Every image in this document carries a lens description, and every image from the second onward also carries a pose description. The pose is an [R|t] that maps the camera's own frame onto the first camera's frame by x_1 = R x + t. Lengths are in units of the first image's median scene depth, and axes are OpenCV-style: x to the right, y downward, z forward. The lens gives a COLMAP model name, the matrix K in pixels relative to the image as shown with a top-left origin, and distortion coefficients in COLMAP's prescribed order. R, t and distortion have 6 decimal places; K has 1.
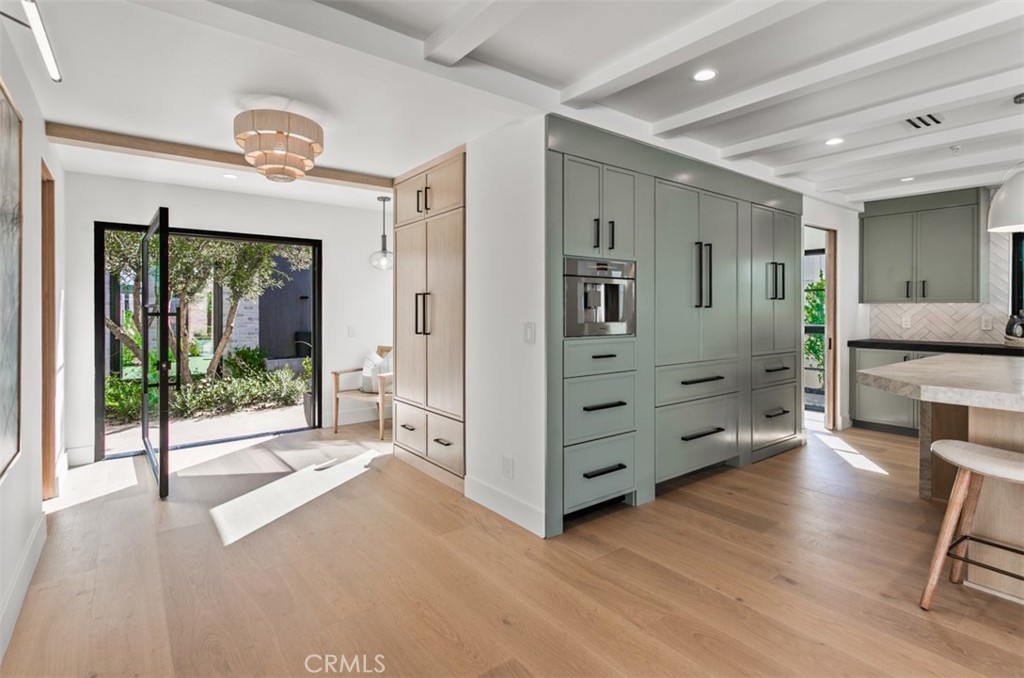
lens RADIAL K [[502.8, 0, 474.9], [0, 502.8, 309.0], [0, 0, 1]] dist [-0.000229, -0.001293]
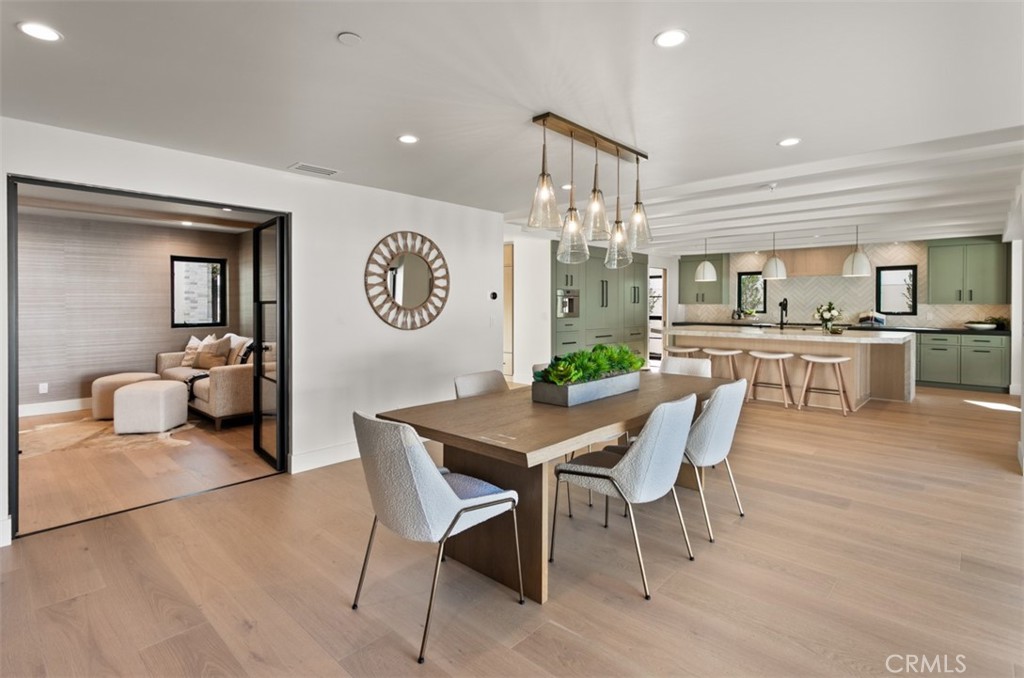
lens RADIAL K [[522.6, 0, 511.9], [0, 522.6, 308.7], [0, 0, 1]] dist [0.048896, -0.000218]
pose [[0.973049, 0.000146, 0.230600, -0.438824], [-0.002186, 0.999961, 0.008592, -0.011535], [-0.230590, -0.008865, 0.973011, -1.061954]]
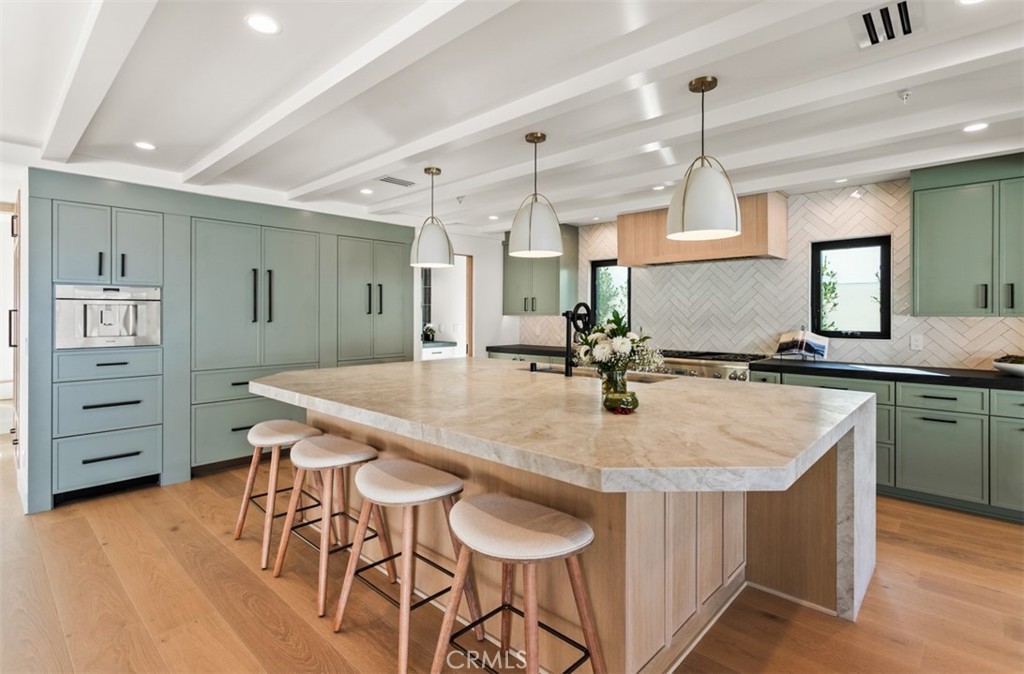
lens RADIAL K [[505.2, 0, 481.4], [0, 505.2, 317.4], [0, 0, 1]] dist [0.005540, 0.000790]
pose [[0.984301, -0.001363, 0.176492, 0.595409], [0.000350, 0.999983, 0.005771, -0.017073], [-0.176497, -0.005618, 0.984285, -0.238749]]
